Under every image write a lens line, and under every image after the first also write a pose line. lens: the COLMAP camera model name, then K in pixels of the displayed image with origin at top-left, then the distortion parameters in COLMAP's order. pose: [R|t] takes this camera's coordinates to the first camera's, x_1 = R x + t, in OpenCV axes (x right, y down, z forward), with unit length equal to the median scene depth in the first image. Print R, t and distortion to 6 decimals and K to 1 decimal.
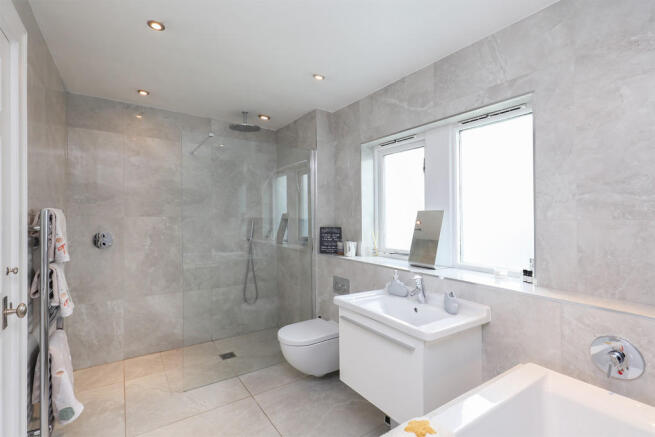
lens RADIAL K [[301.5, 0, 327.1], [0, 301.5, 216.3], [0, 0, 1]] dist [-0.018006, 0.001128]
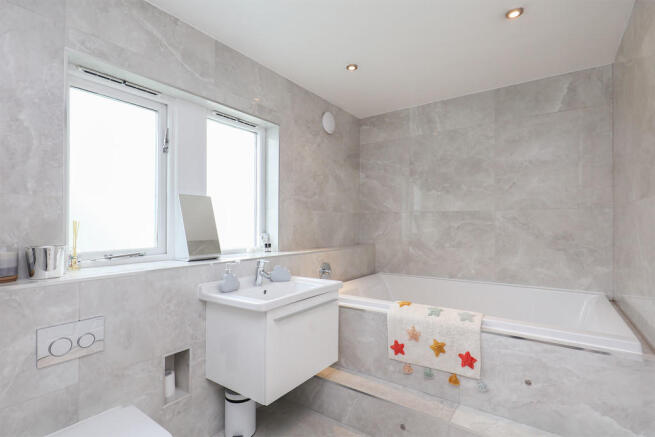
lens RADIAL K [[314.4, 0, 327.5], [0, 314.4, 220.9], [0, 0, 1]] dist [-0.030099, -0.000526]
pose [[-0.362067, 0.002967, 0.932147, -0.667963], [-0.005726, 0.999969, -0.005407, 0.060601], [-0.932134, -0.007295, -0.362039, 1.004088]]
